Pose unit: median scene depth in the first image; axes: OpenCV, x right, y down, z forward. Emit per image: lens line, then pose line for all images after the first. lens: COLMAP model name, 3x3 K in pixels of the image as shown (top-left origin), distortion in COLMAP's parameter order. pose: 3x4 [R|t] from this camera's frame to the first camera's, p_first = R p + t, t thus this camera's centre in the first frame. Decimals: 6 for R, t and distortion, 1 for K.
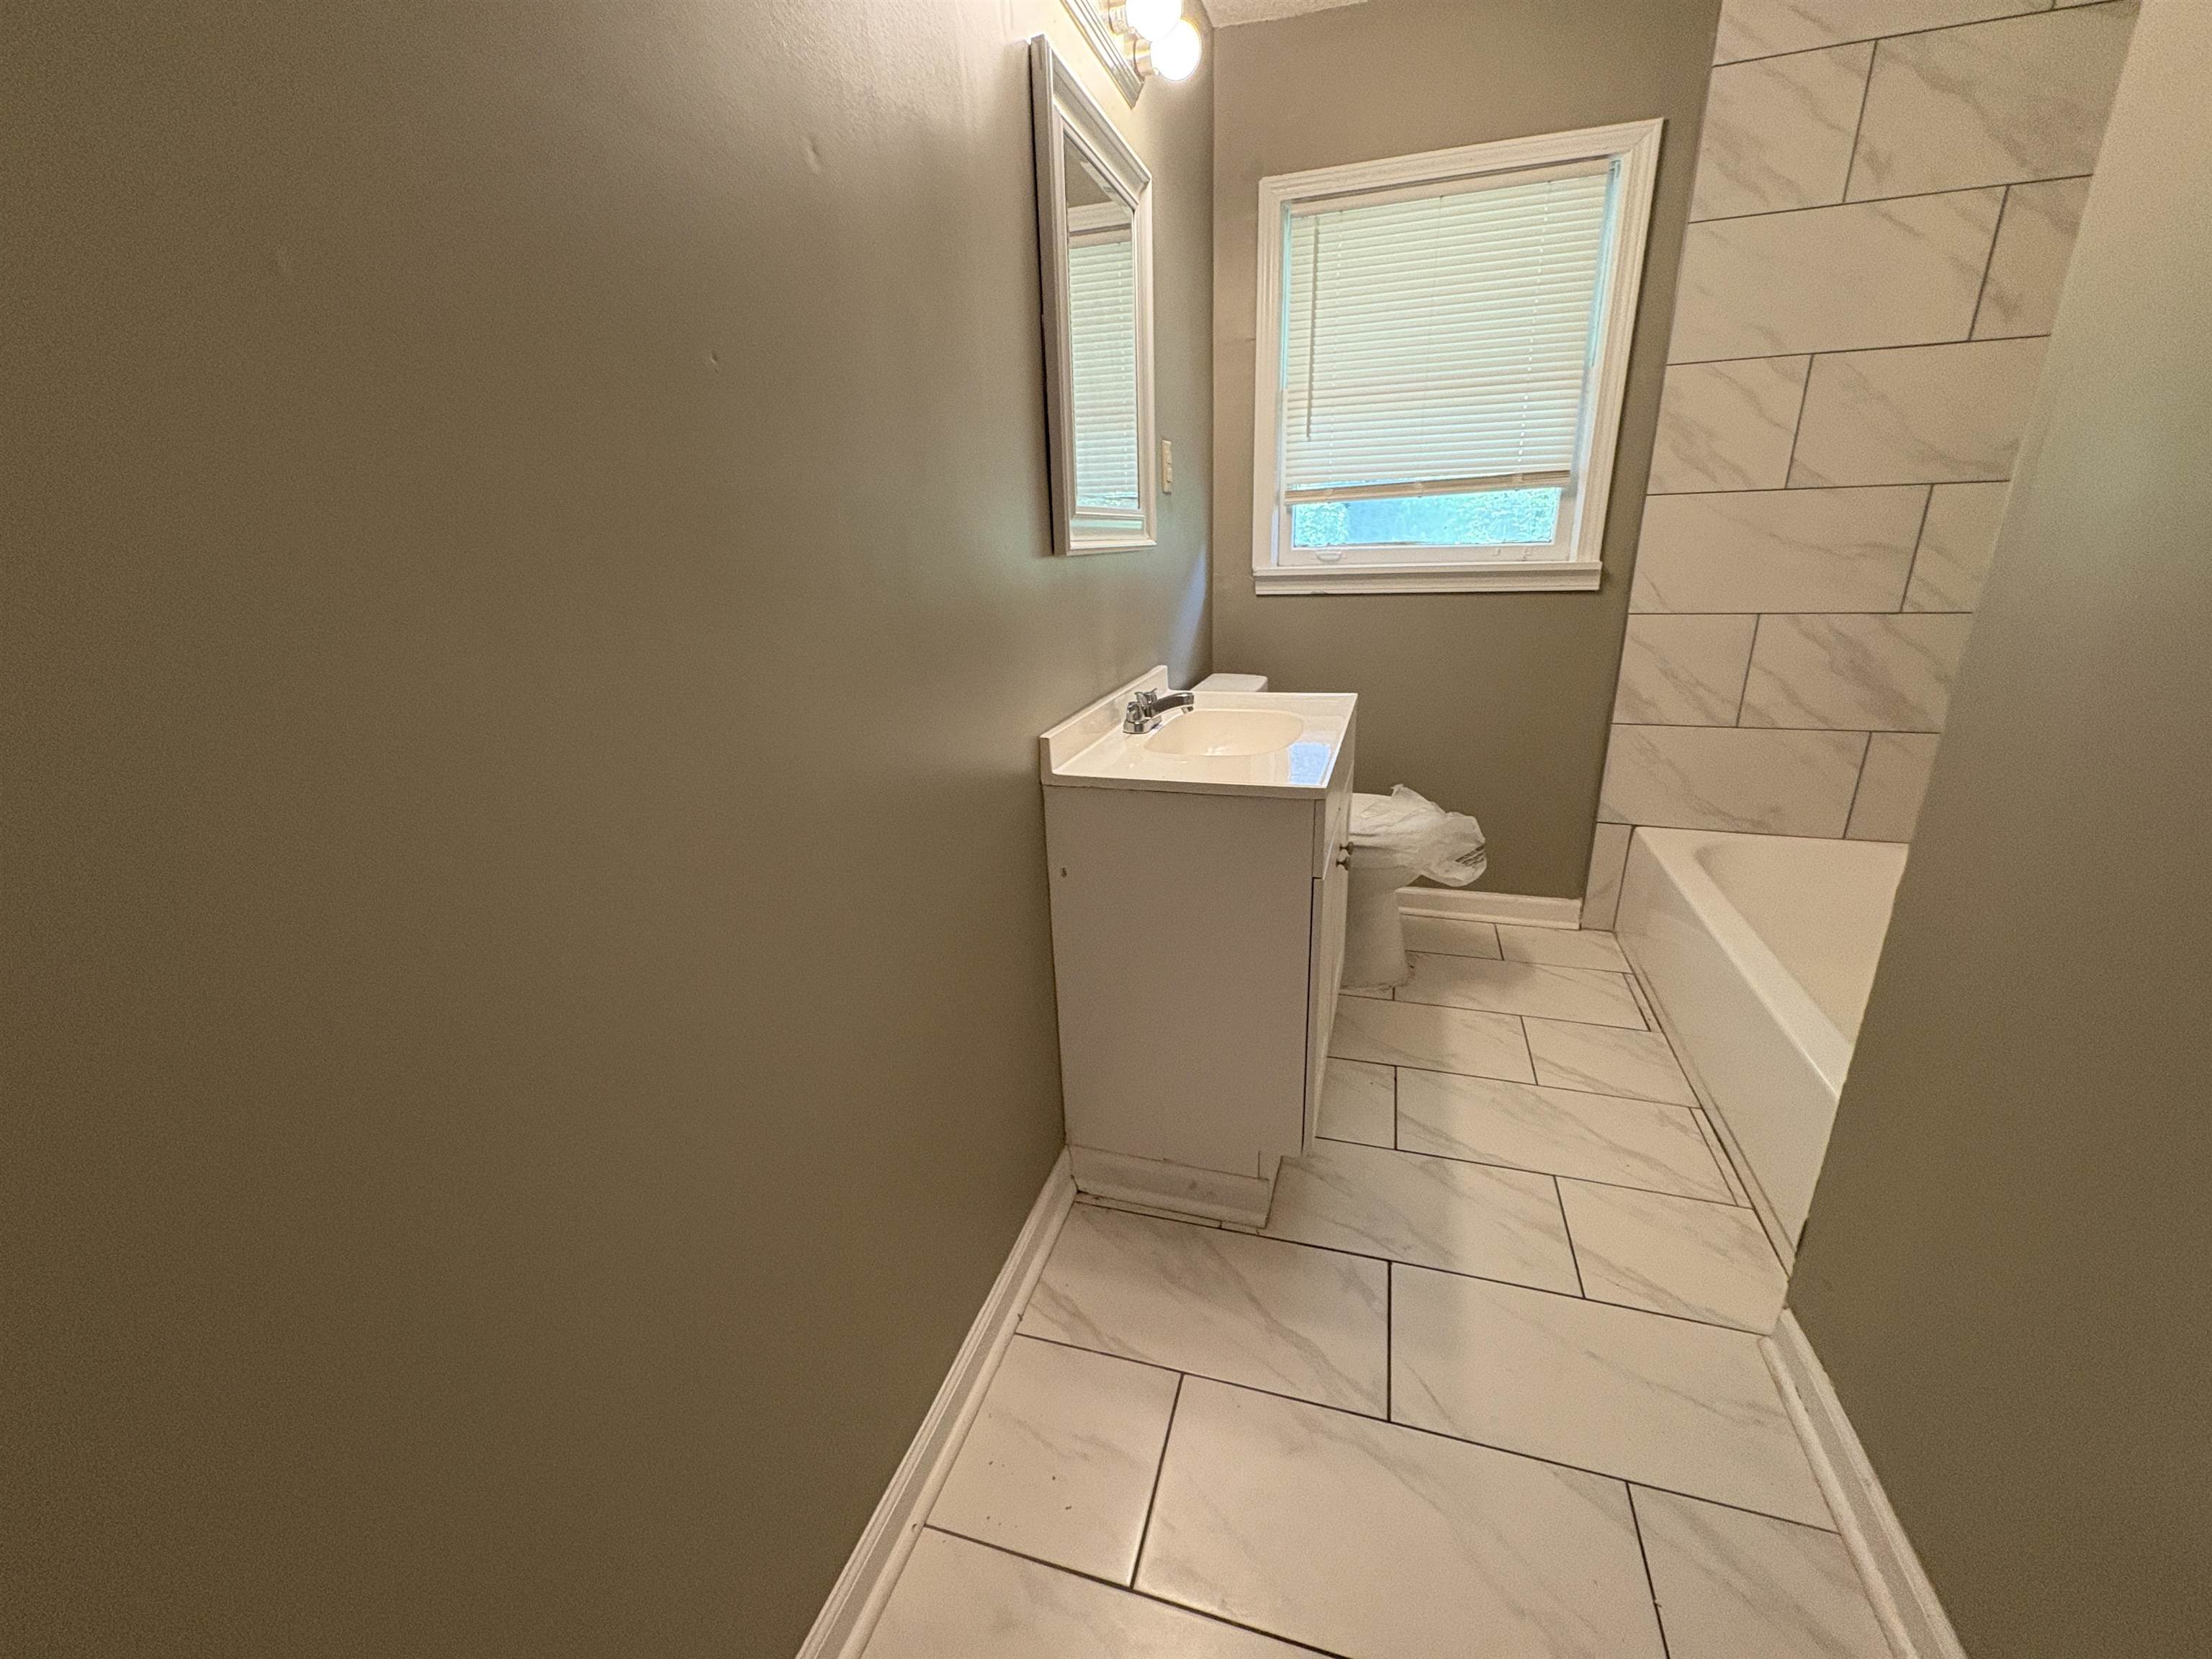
lens RADIAL K [[878.3, 0, 1107.2], [0, 878.3, 825.5], [0, 0, 1]] dist [0.000077, 0.000040]
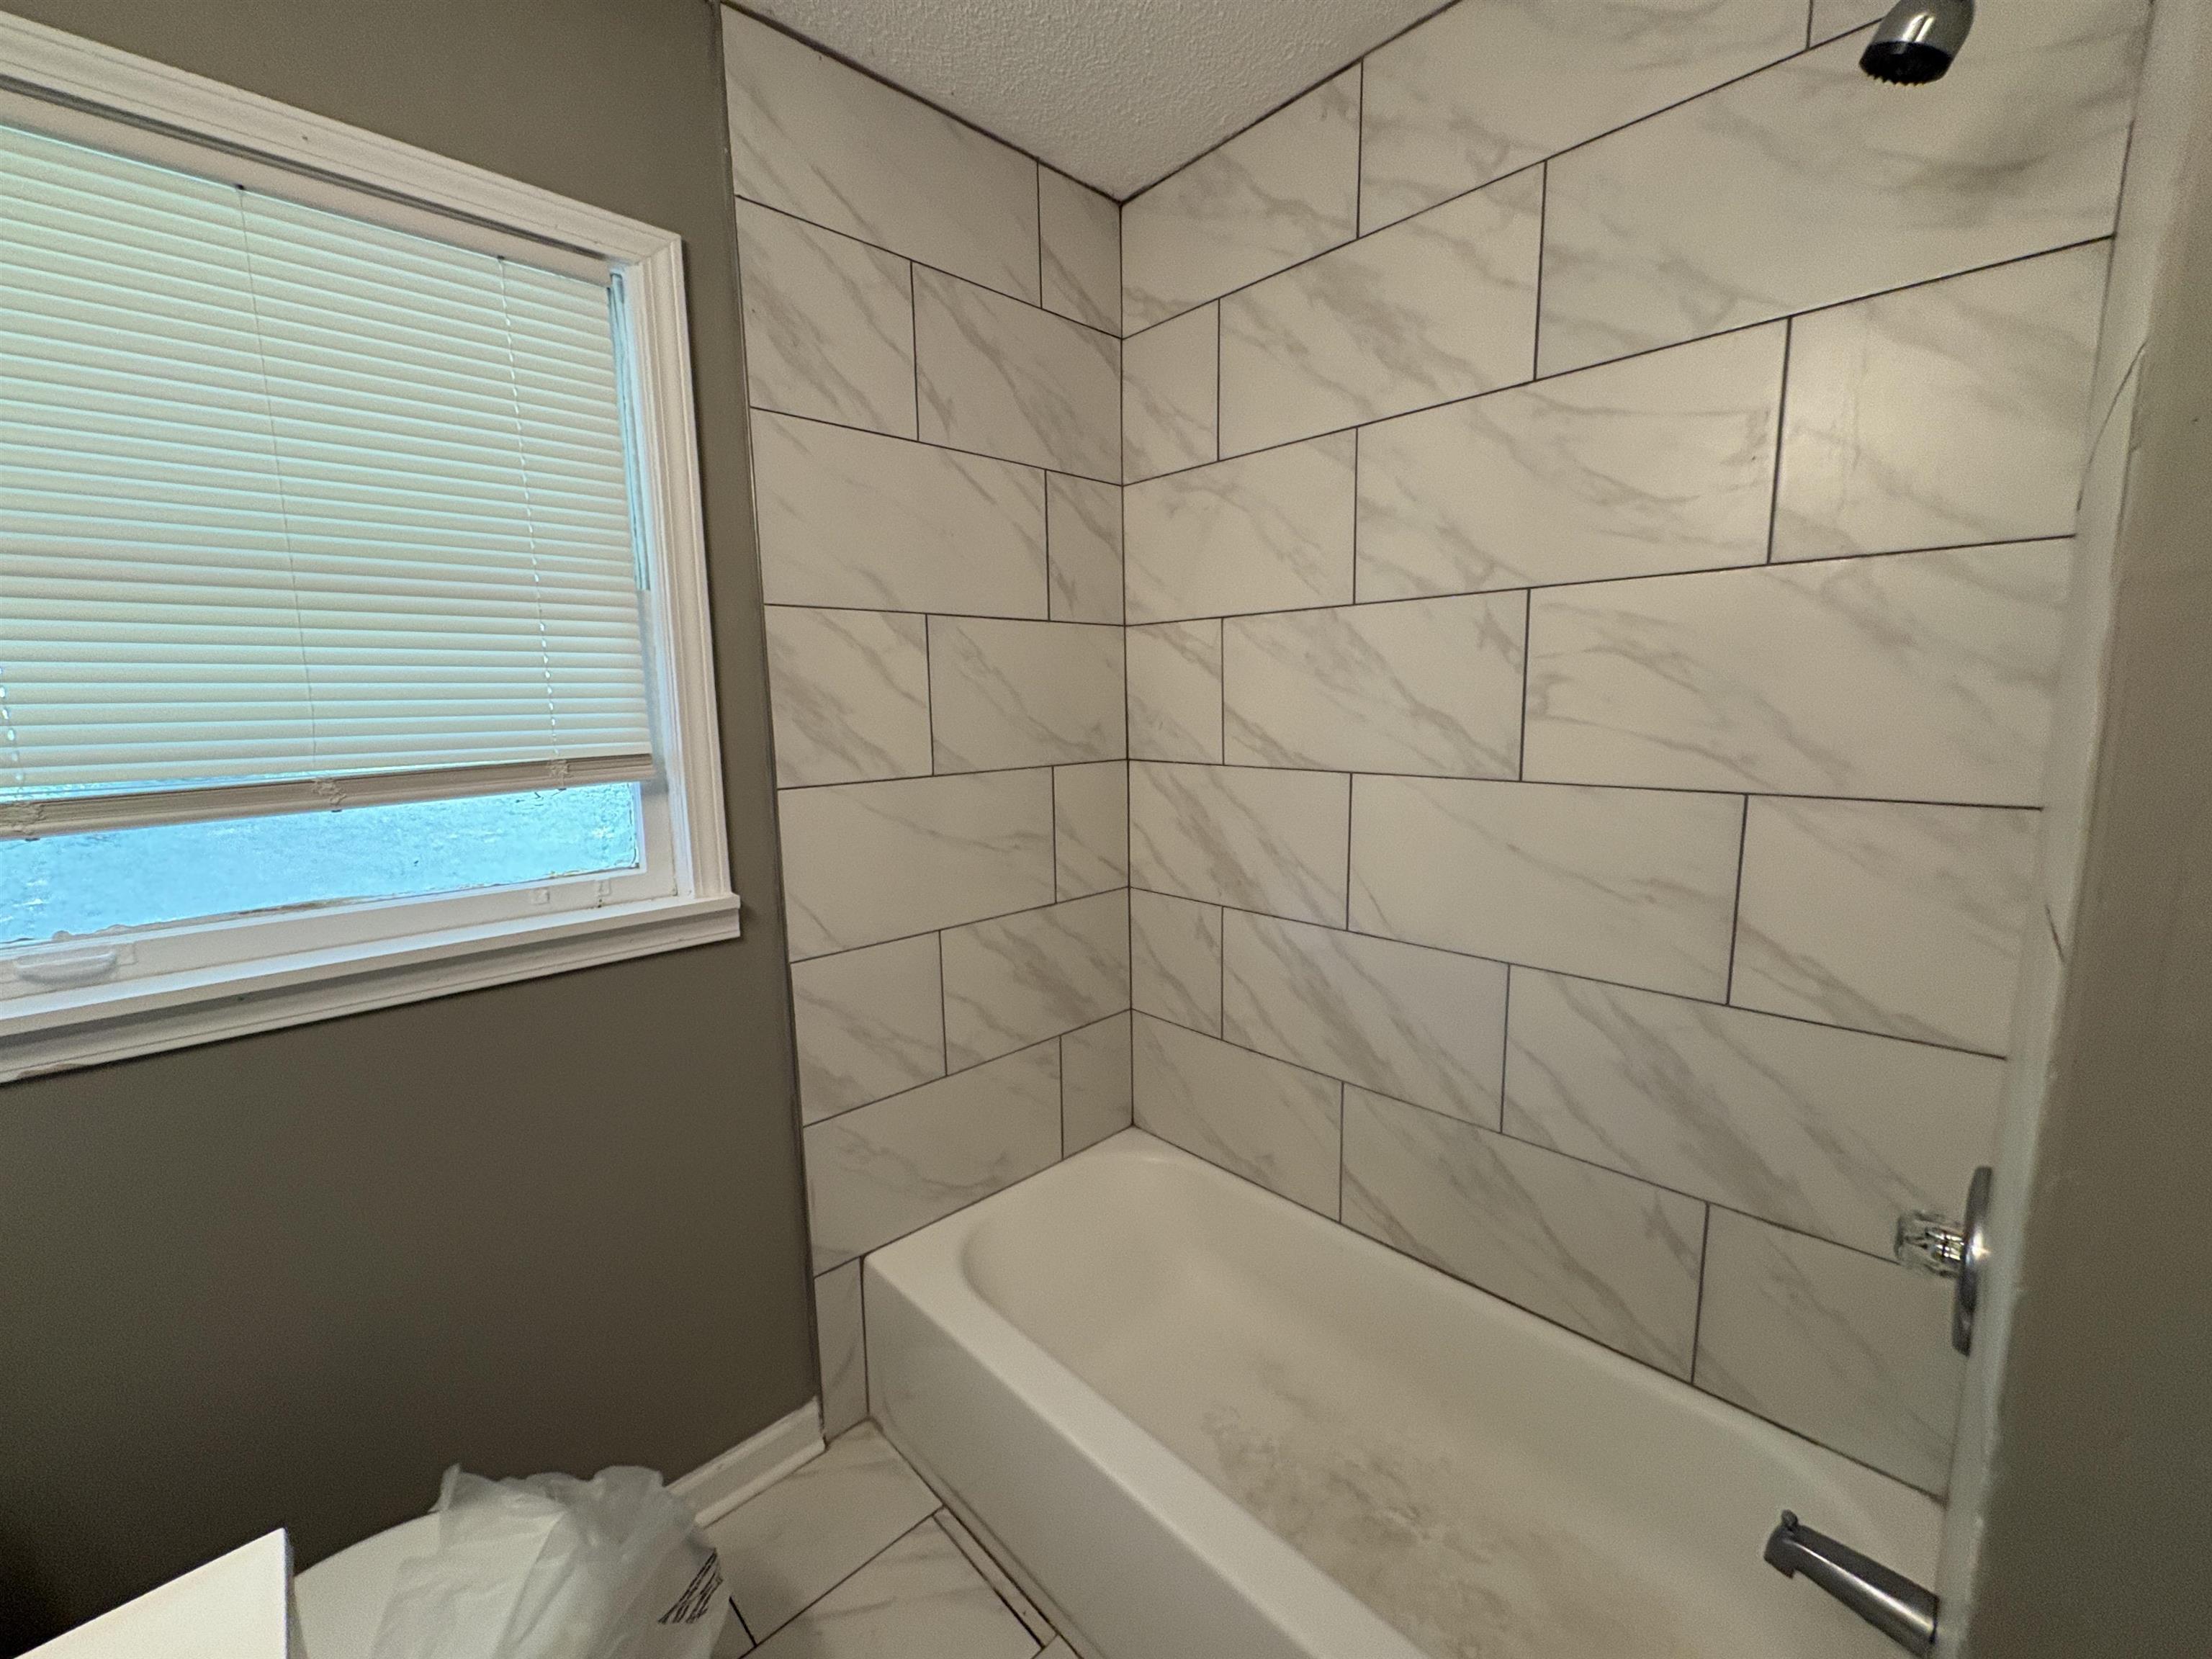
lens RADIAL K [[878.3, 0, 1099.1], [0, 878.3, 828.7], [0, 0, 1]] dist [0.000077, 0.000040]
pose [[0.481926, -0.104168, 0.869998, 0.163261], [0.286085, 0.957200, -0.043864, -0.251590], [-0.828192, 0.270032, 0.491101, 0.492683]]
